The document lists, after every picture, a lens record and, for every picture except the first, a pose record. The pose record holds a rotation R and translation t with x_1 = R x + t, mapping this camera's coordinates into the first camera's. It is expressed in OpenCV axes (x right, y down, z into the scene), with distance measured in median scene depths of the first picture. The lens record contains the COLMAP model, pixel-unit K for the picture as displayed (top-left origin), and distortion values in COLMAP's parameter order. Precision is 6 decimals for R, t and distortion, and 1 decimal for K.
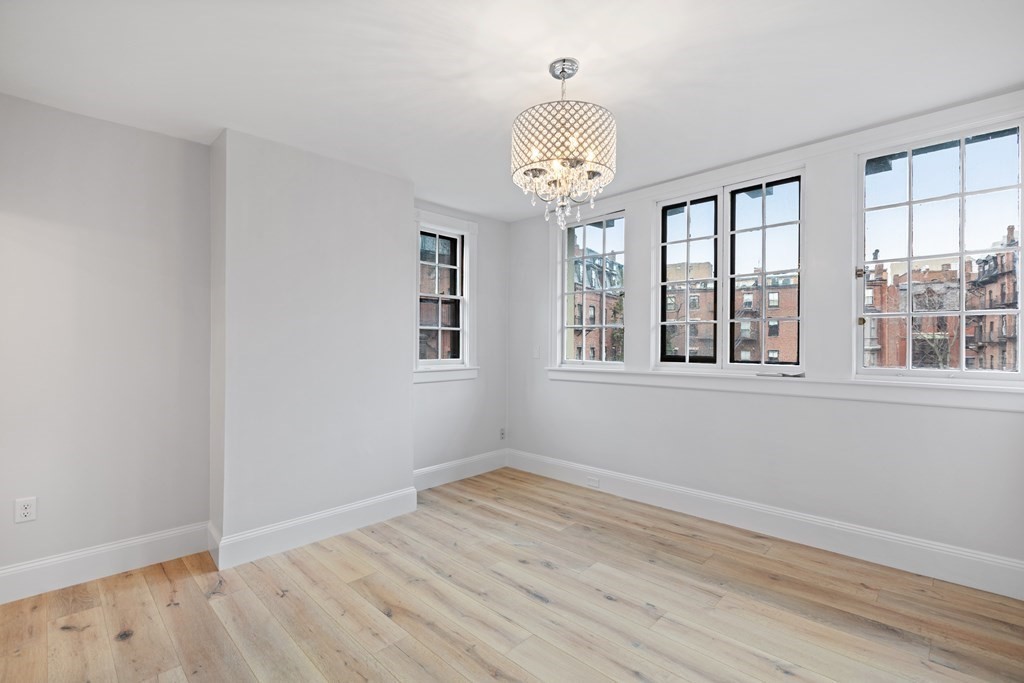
lens RADIAL K [[459.6, 0, 502.0], [0, 459.6, 339.3], [0, 0, 1]] dist [0.004442, -0.002185]
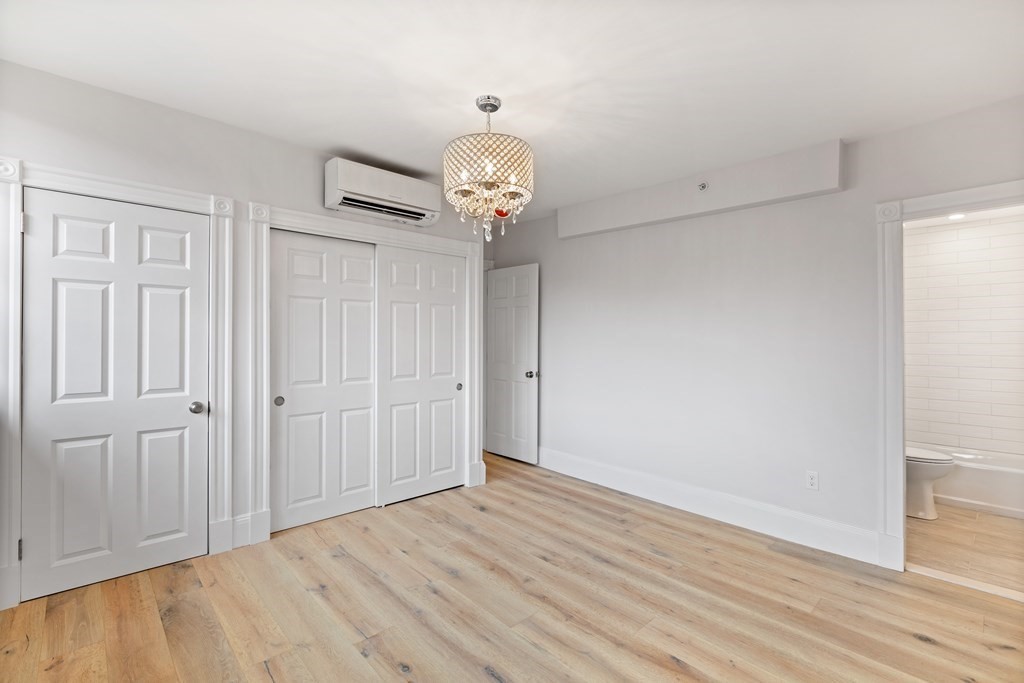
lens RADIAL K [[459.6, 0, 505.9], [0, 459.6, 336.0], [0, 0, 1]] dist [0.004442, -0.002185]
pose [[-0.999429, -0.006873, 0.033083, 0.038567], [-0.007024, 0.999965, -0.004449, 0.003770], [-0.033052, -0.004678, -0.999443, 1.586890]]
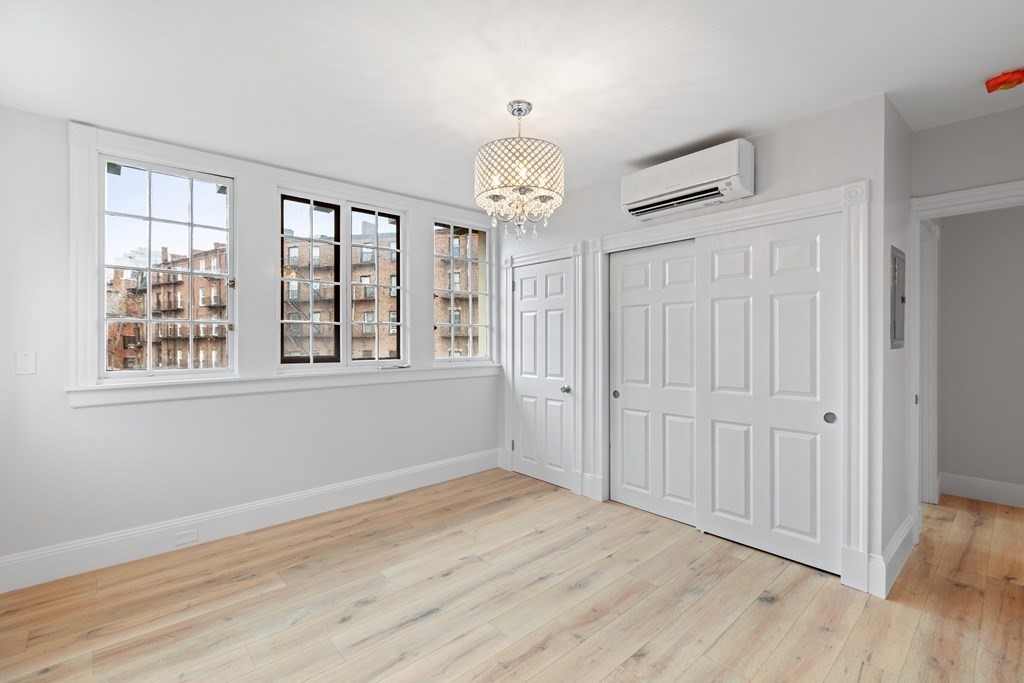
lens RADIAL K [[459.6, 0, 505.3], [0, 459.6, 343.8], [0, 0, 1]] dist [0.004442, -0.002185]
pose [[0.062092, -0.007979, 0.998039, -0.760804], [0.000138, 0.999968, 0.007986, 0.001605], [-0.998070, -0.000358, 0.062091, 0.707059]]
